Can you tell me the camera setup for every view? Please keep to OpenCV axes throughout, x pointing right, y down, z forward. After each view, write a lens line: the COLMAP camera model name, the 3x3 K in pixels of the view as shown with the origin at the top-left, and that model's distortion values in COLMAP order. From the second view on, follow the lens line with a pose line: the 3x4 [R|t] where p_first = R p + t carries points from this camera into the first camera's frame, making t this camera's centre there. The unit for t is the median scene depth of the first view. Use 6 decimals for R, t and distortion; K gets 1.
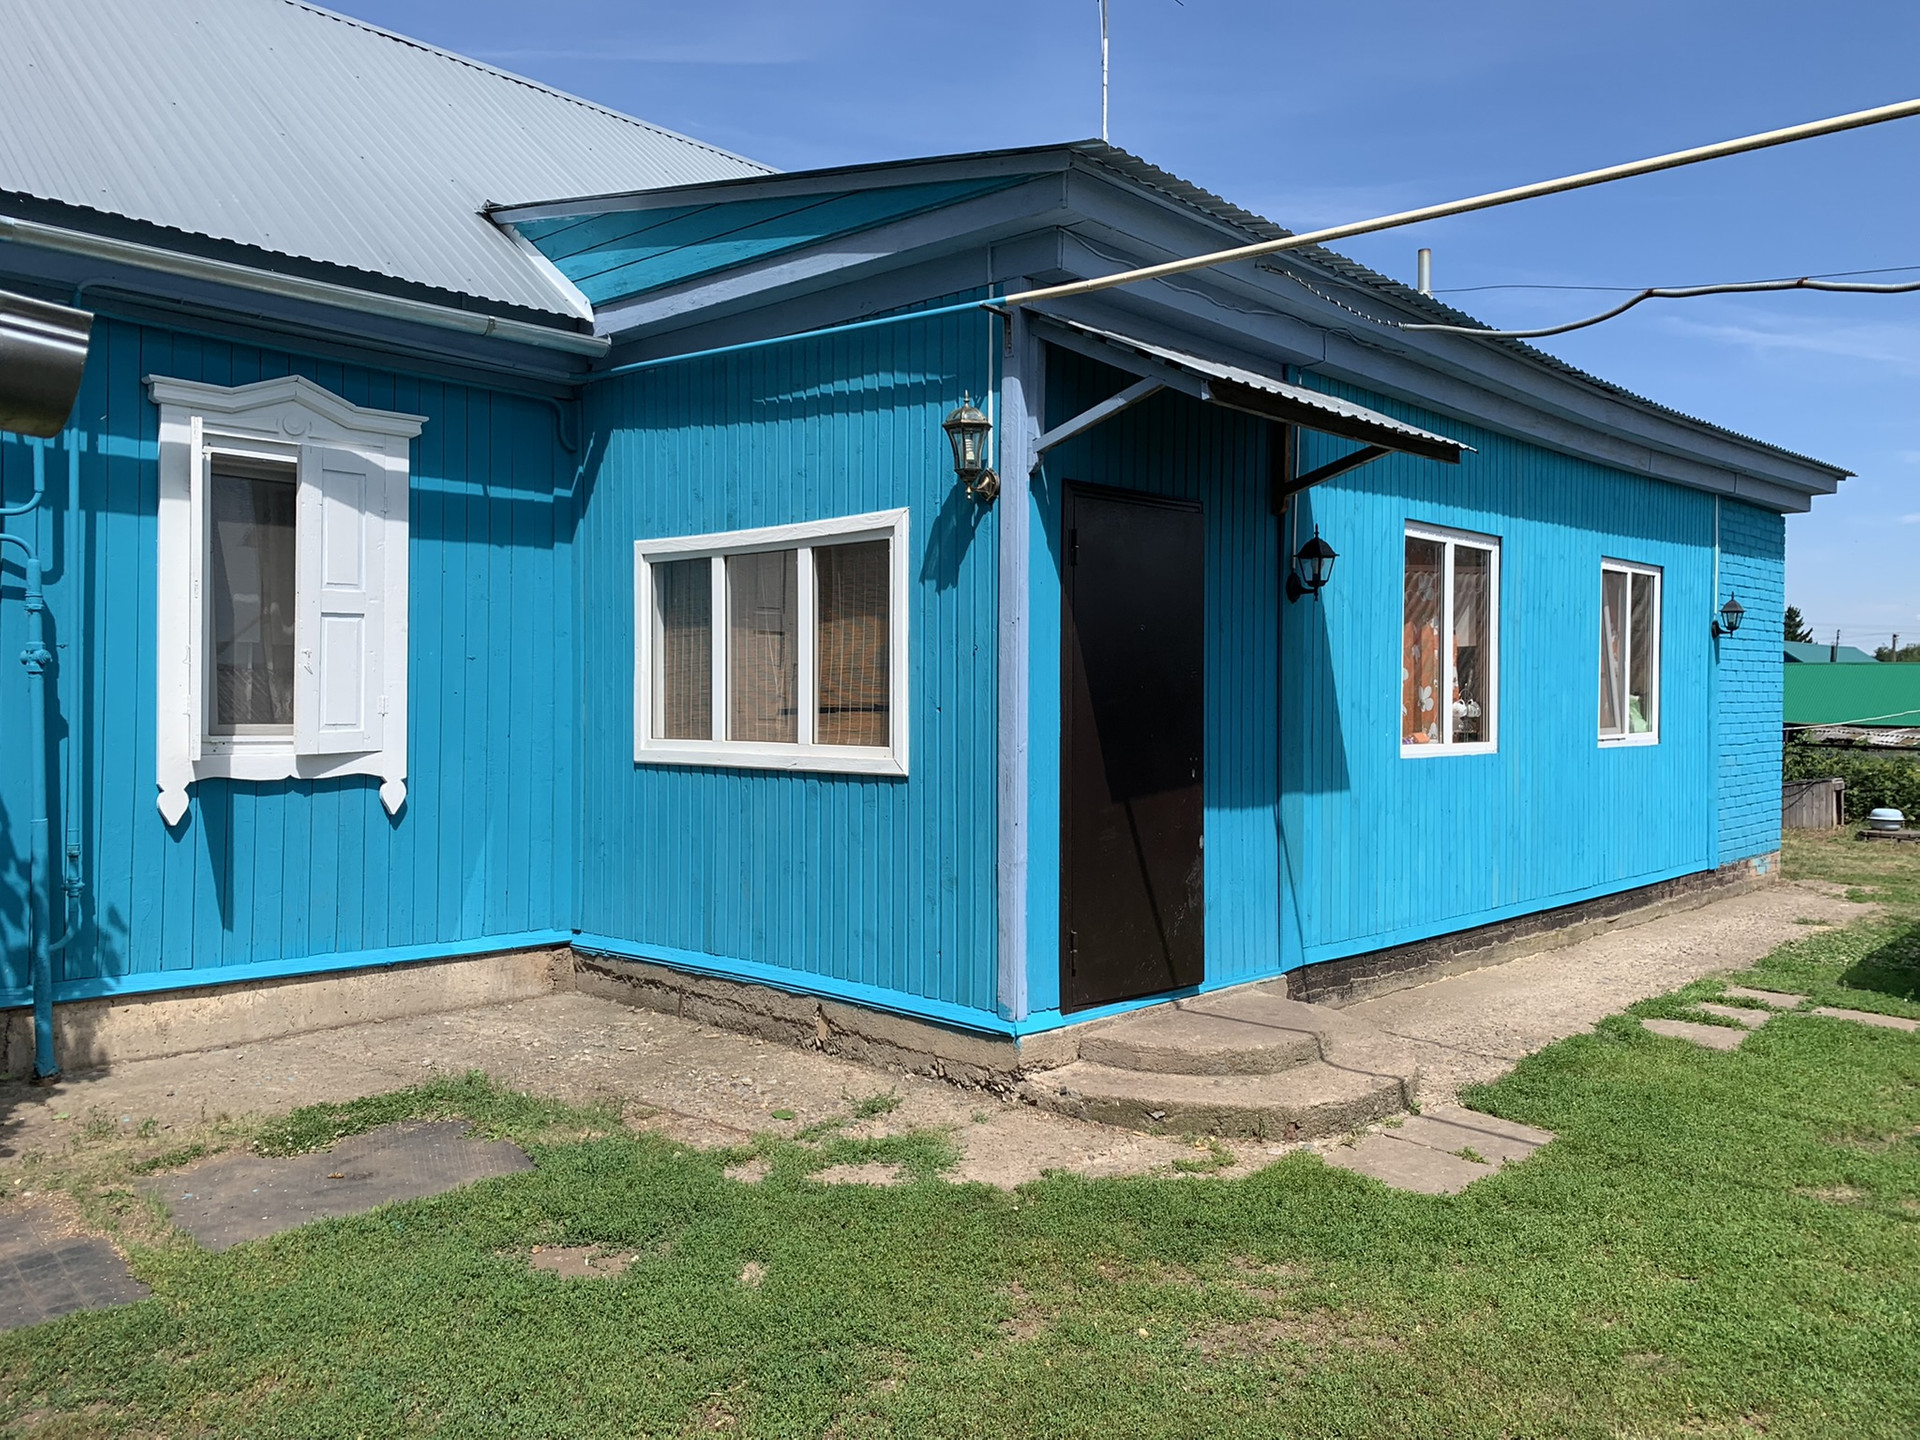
lens RADIAL K [[1484.6, 0, 884.9], [0, 1484.6, 714.7], [0, 0, 1]] dist [0.127053, -0.276452]
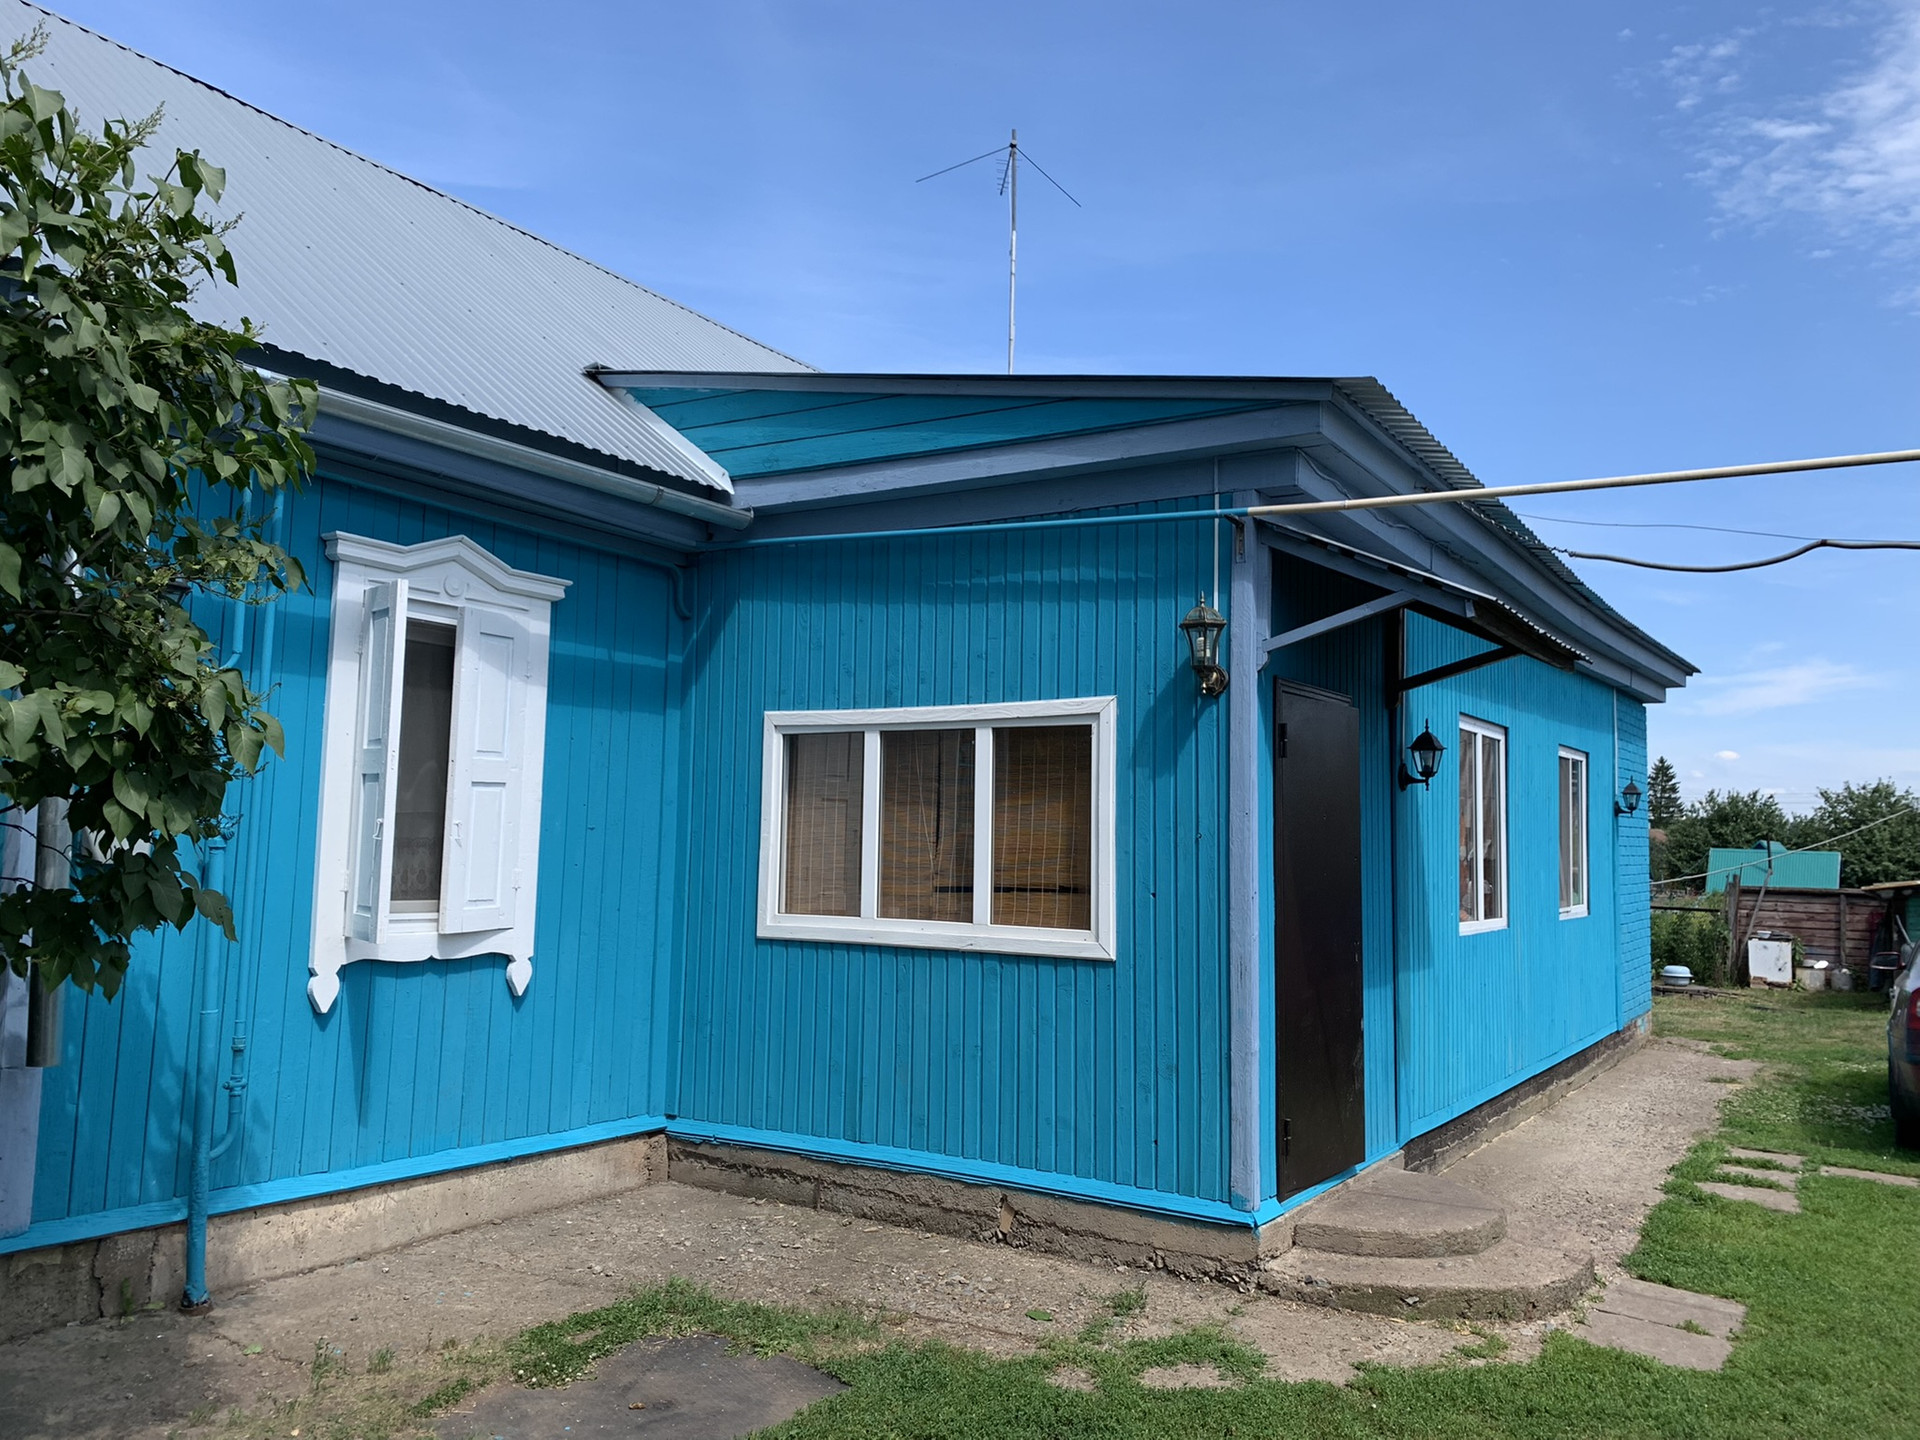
lens RADIAL K [[1498.0, 0, 960.0], [0, 1498.0, 720.0], [0, 0, 1]] dist [0.084777, -0.172900]
pose [[0.981742, 0.030784, 0.187712, -0.253842], [-0.013198, 0.995463, -0.094228, -0.021212], [-0.189761, 0.090030, 0.977694, 0.007723]]
